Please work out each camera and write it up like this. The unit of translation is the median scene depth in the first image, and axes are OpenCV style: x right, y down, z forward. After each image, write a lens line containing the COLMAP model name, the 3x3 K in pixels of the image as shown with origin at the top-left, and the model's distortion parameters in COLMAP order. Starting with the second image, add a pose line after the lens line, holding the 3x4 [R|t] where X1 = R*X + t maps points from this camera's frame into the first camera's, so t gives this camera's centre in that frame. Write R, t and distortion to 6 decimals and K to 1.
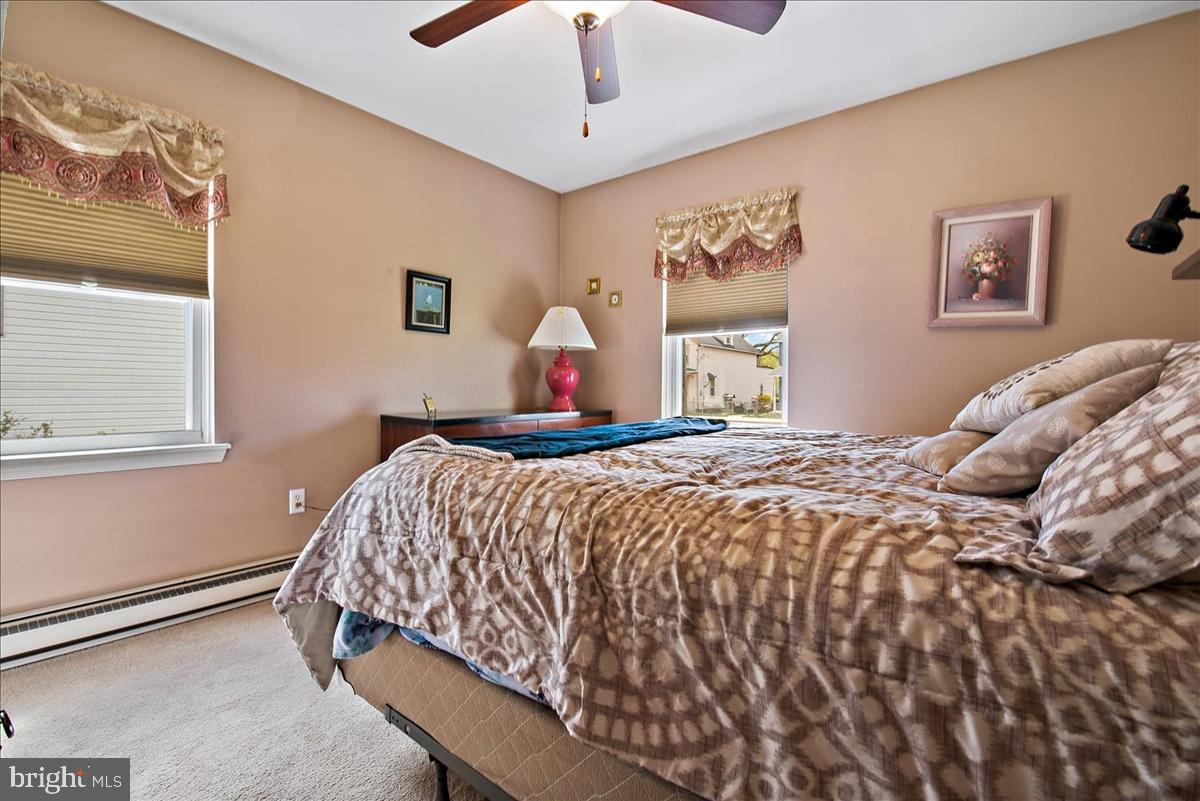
lens RADIAL K [[516.2, 0, 597.3], [0, 516.2, 389.7], [0, 0, 1]] dist [-0.000428, -0.006860]
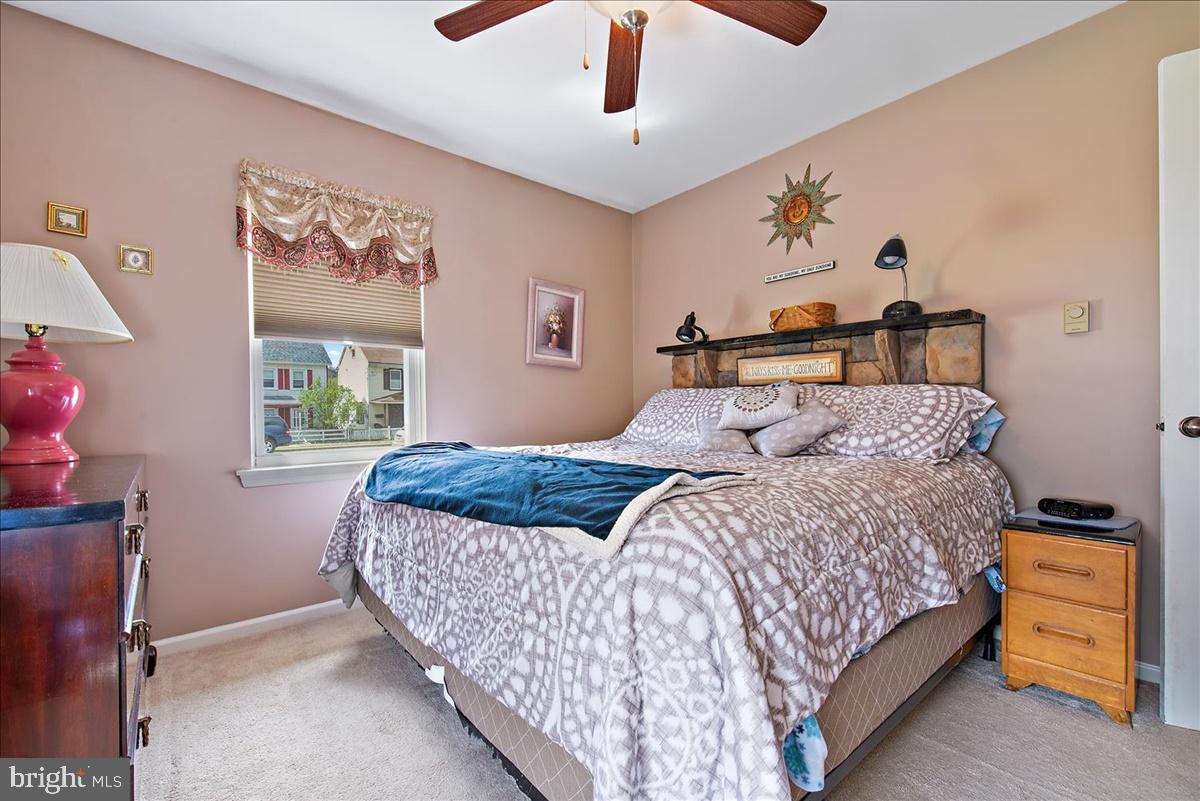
lens RADIAL K [[525.0, 0, 599.4], [0, 525.0, 410.9], [0, 0, 1]] dist [0.001080, 0.000246]
pose [[0.183598, -0.008943, 0.982961, -0.645521], [0.018555, 0.999812, 0.005631, -0.004996], [-0.982826, 0.017205, 0.183730, 0.586619]]
